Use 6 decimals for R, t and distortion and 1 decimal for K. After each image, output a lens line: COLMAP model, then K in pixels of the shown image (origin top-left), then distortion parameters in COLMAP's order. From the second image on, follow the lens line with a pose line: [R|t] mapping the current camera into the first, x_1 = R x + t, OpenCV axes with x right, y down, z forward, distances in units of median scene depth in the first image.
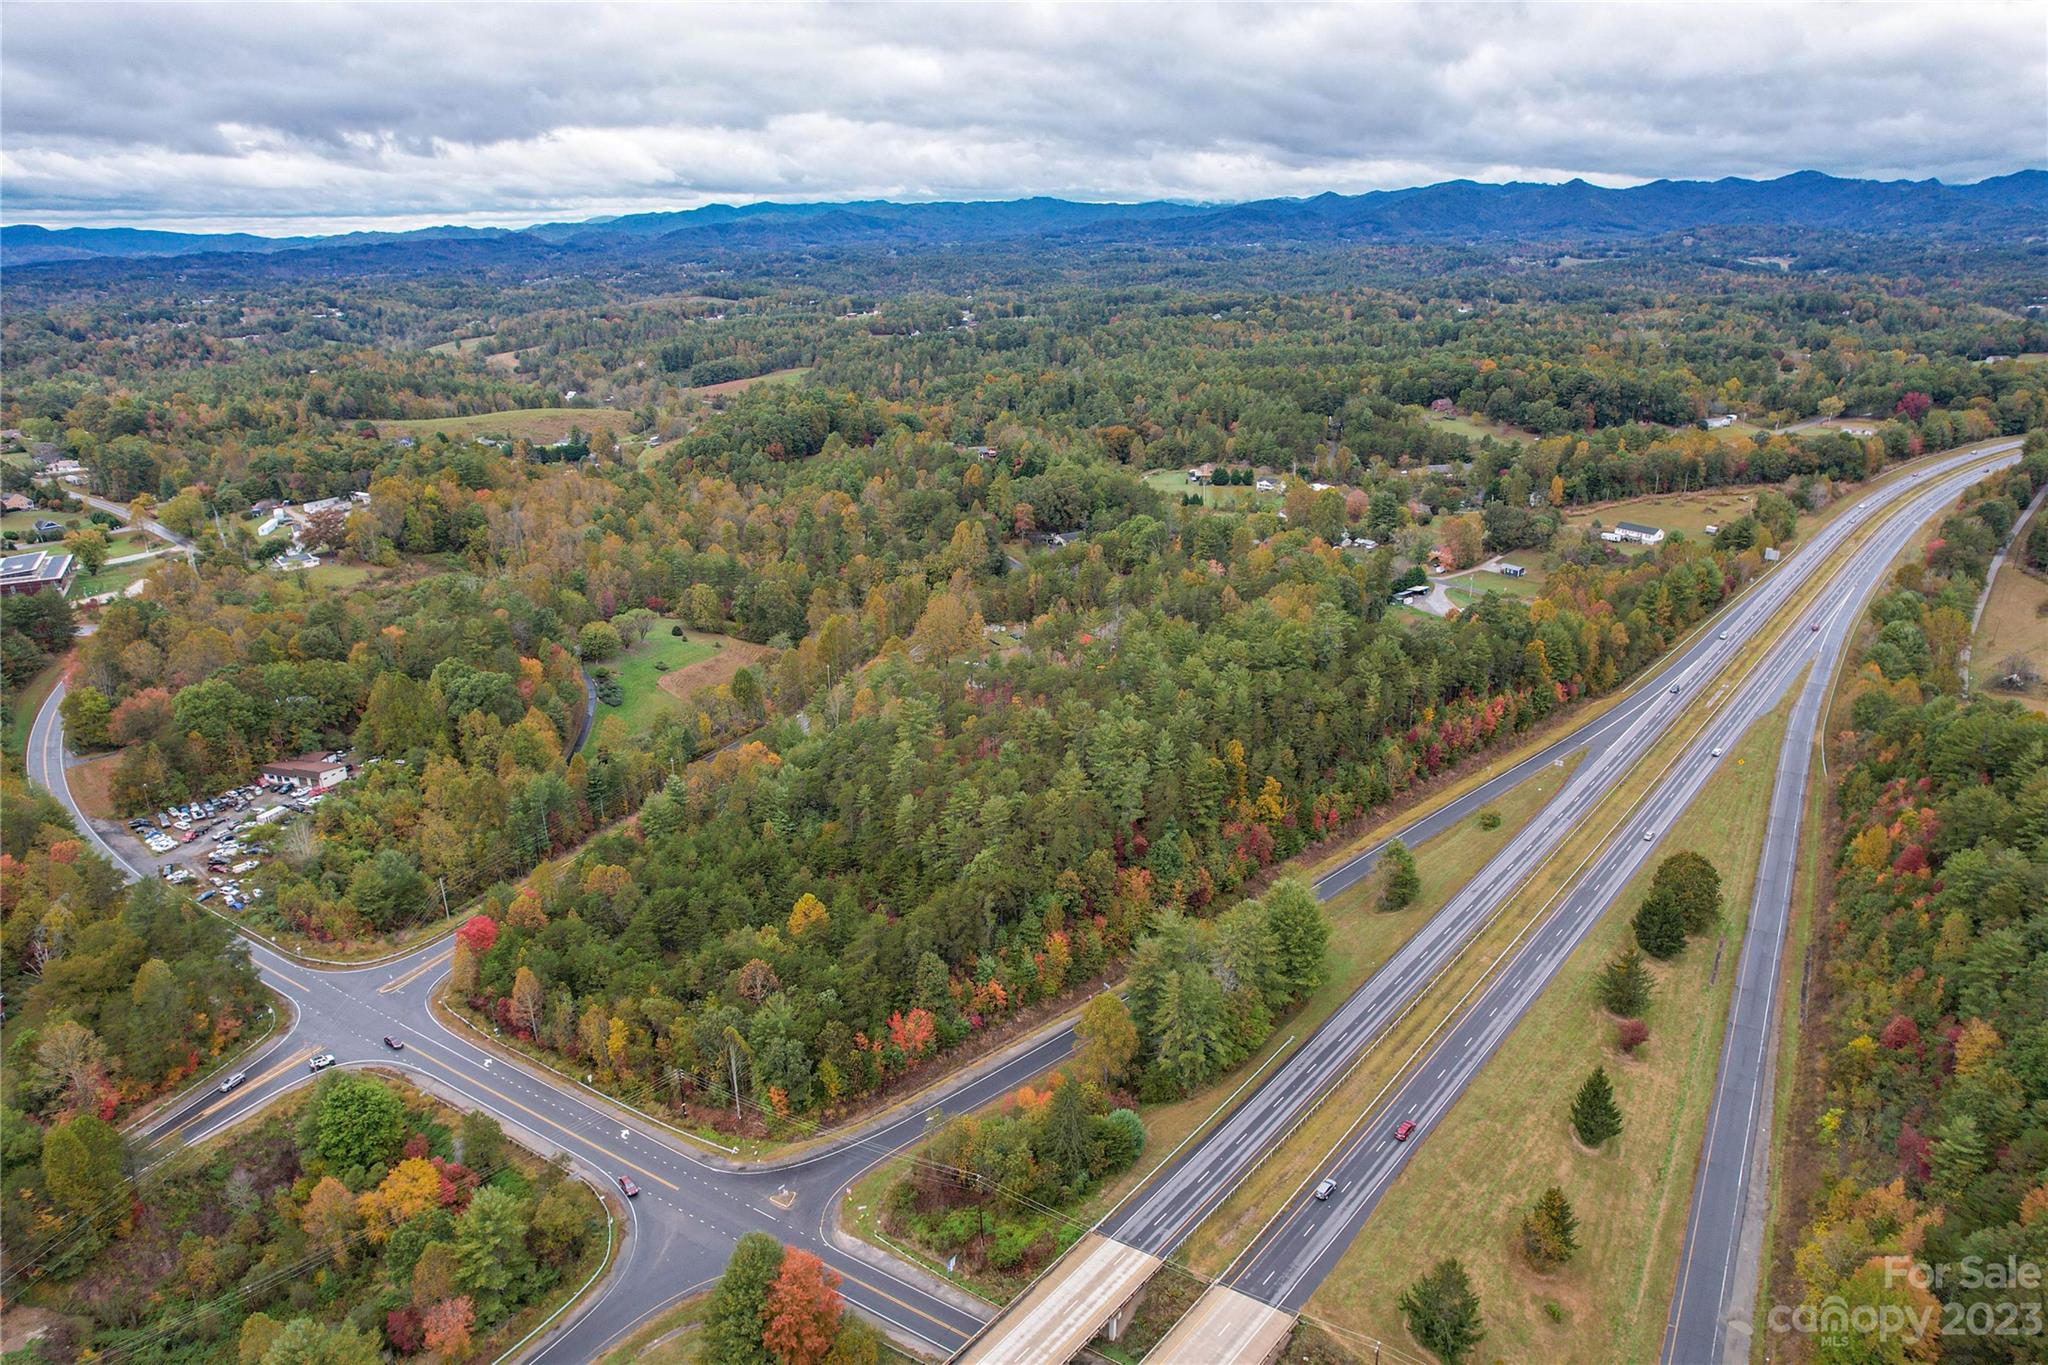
lens RADIAL K [[1309.9, 0, 1027.5], [0, 1309.9, 693.5], [0, 0, 1]] dist [-0.077454, 0.067040]
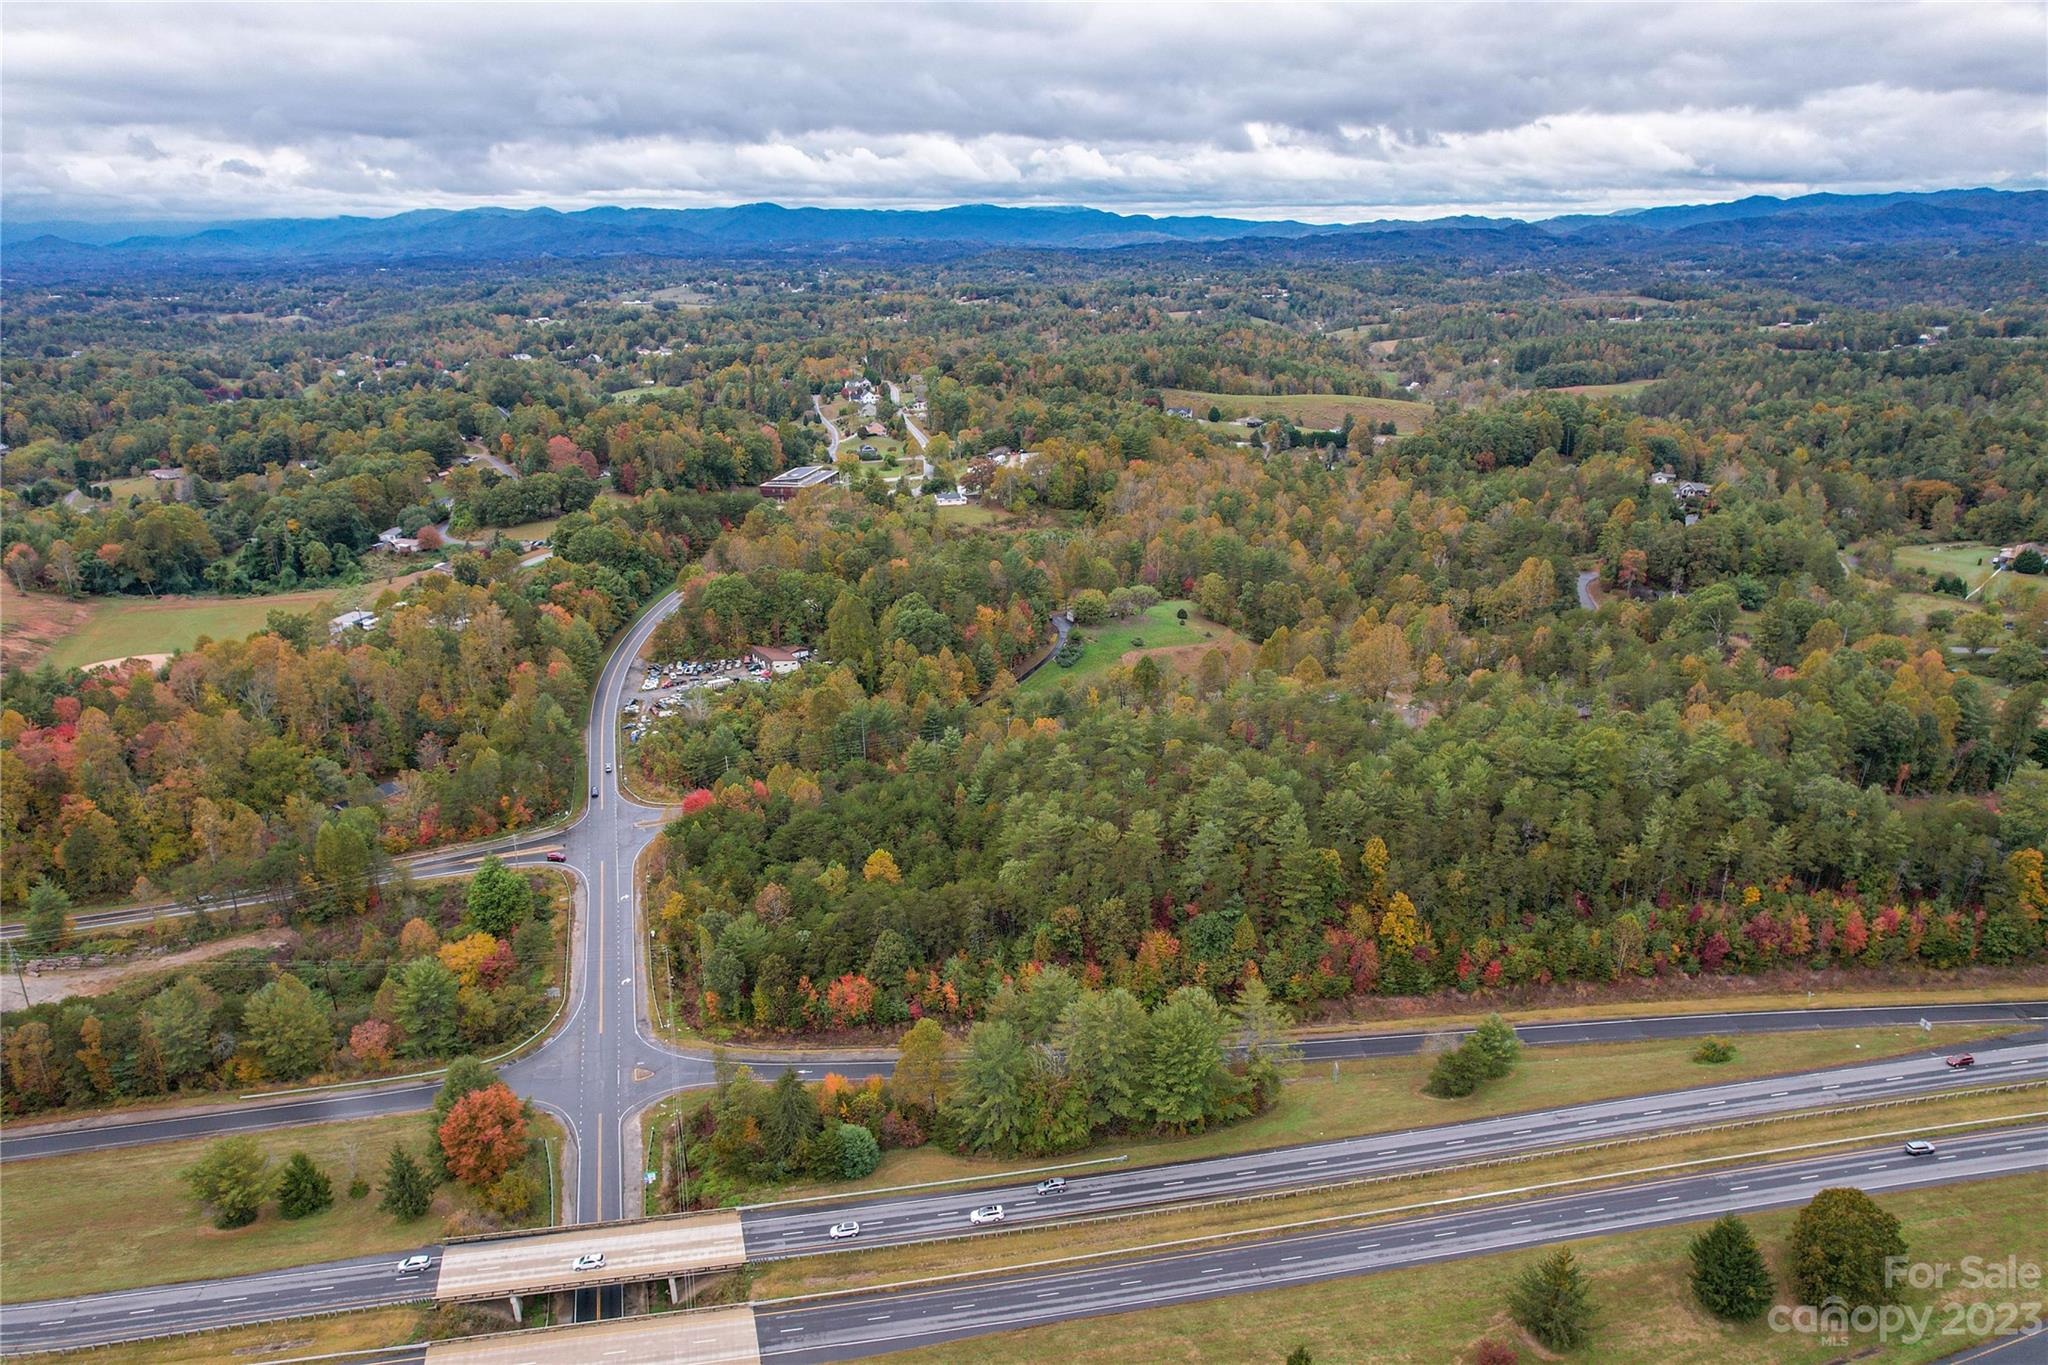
lens RADIAL K [[1309.9, 0, 1017.0], [0, 1309.9, 715.2], [0, 0, 1]] dist [-0.077454, 0.067040]
pose [[0.752884, 0.231324, -0.616161, 0.181049], [-0.218219, 0.970978, 0.097891, -0.027102], [0.620923, 0.060757, 0.781513, 0.075291]]
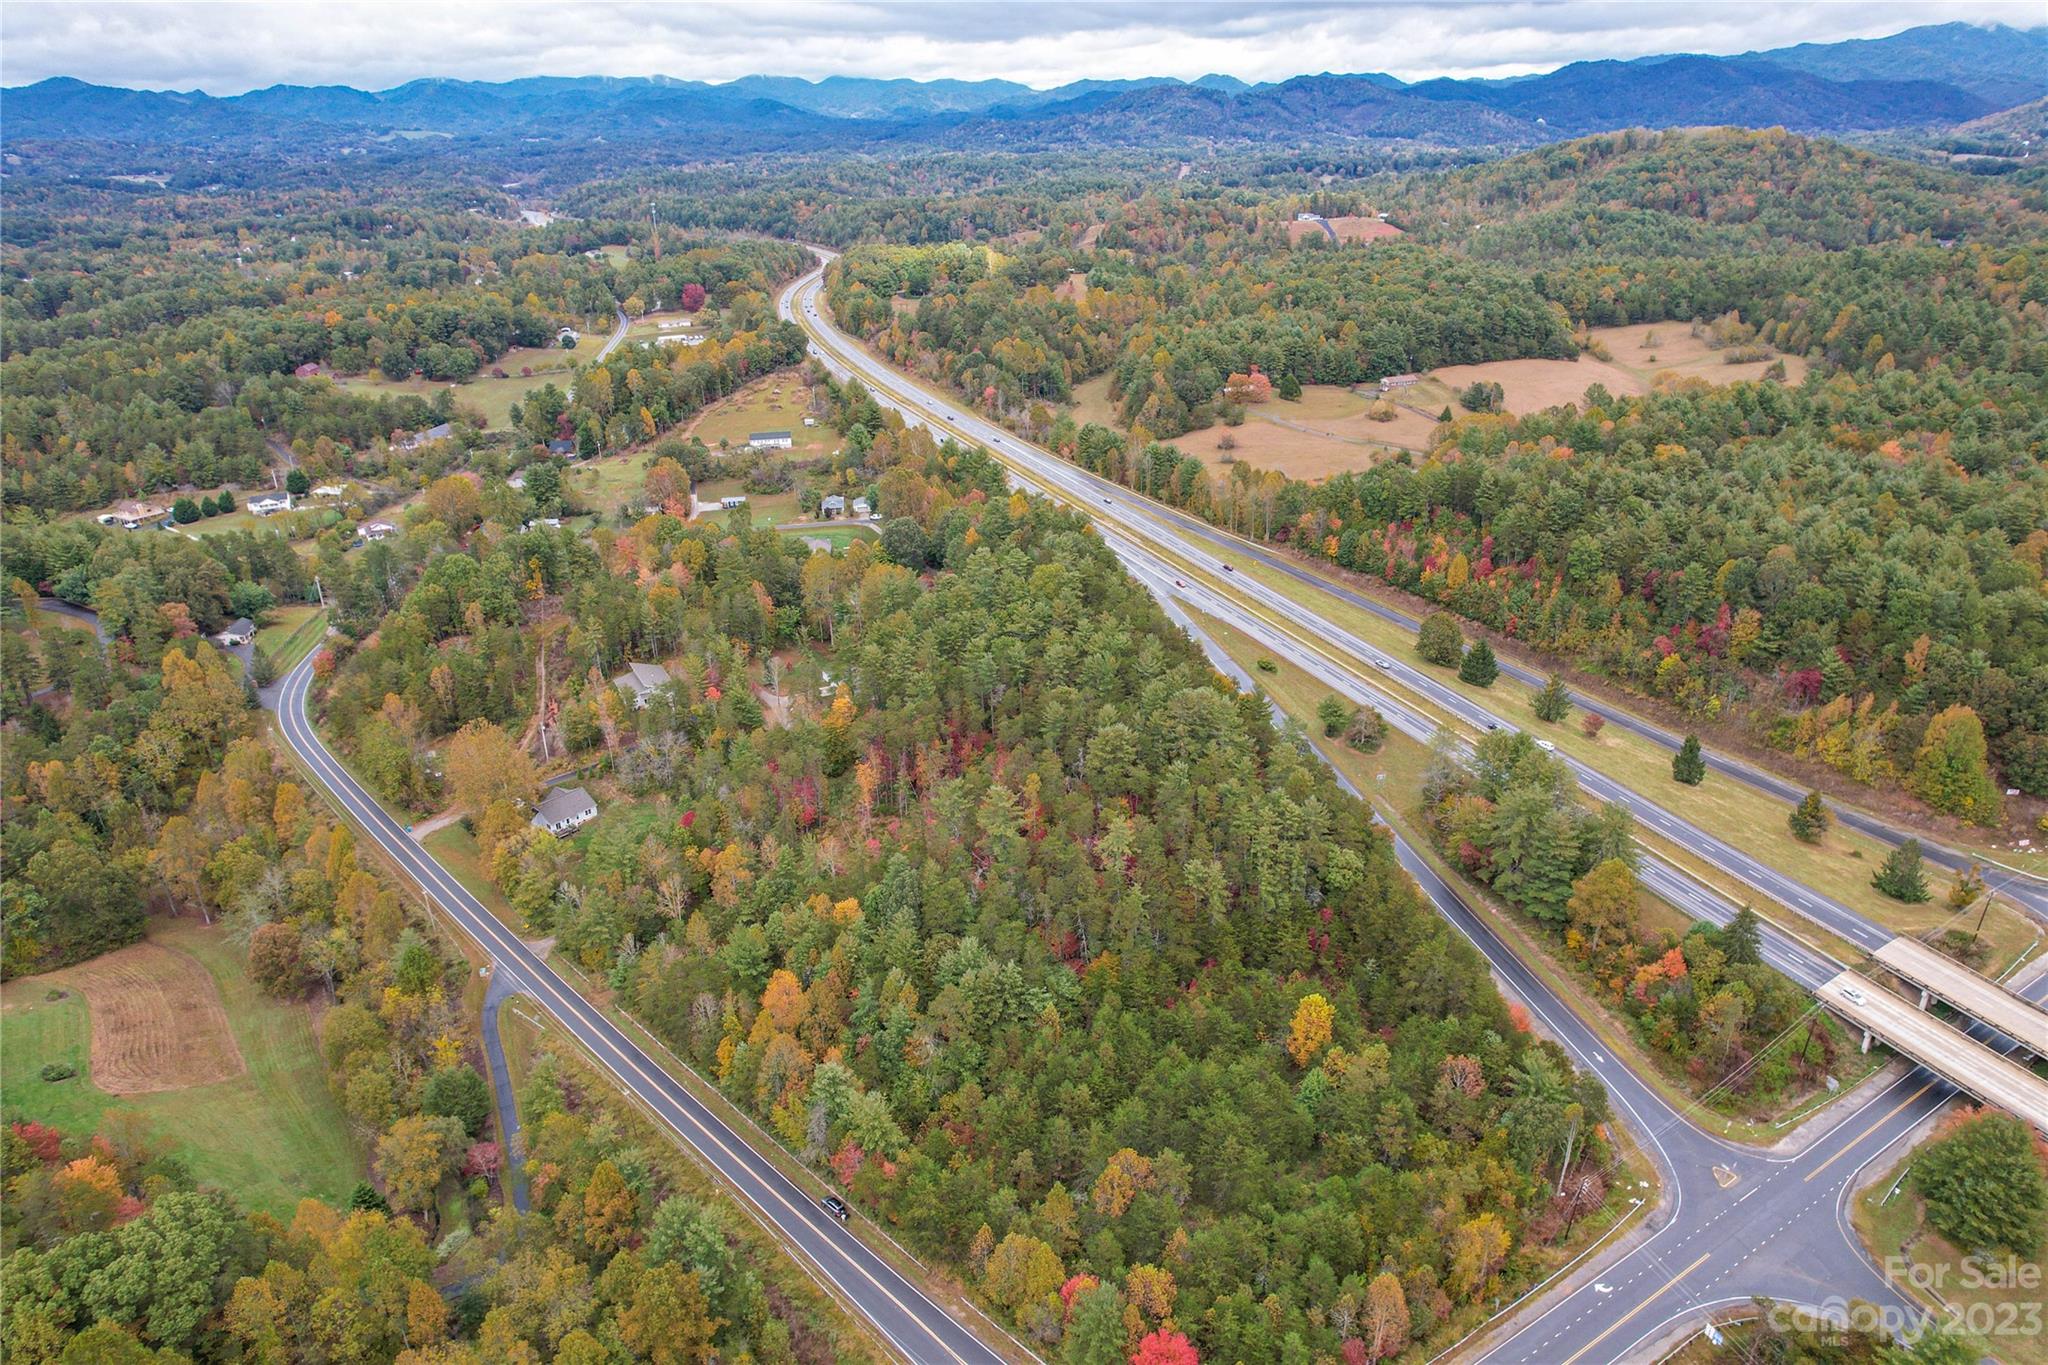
lens RADIAL K [[1309.9, 0, 1020.7], [0, 1309.9, 683.1], [0, 0, 1]] dist [-0.077454, 0.067040]
pose [[0.427939, -0.365581, 0.826570, -0.286530], [0.322090, 0.916185, 0.238461, -0.095264], [-0.844468, 0.164184, 0.509821, 0.231222]]
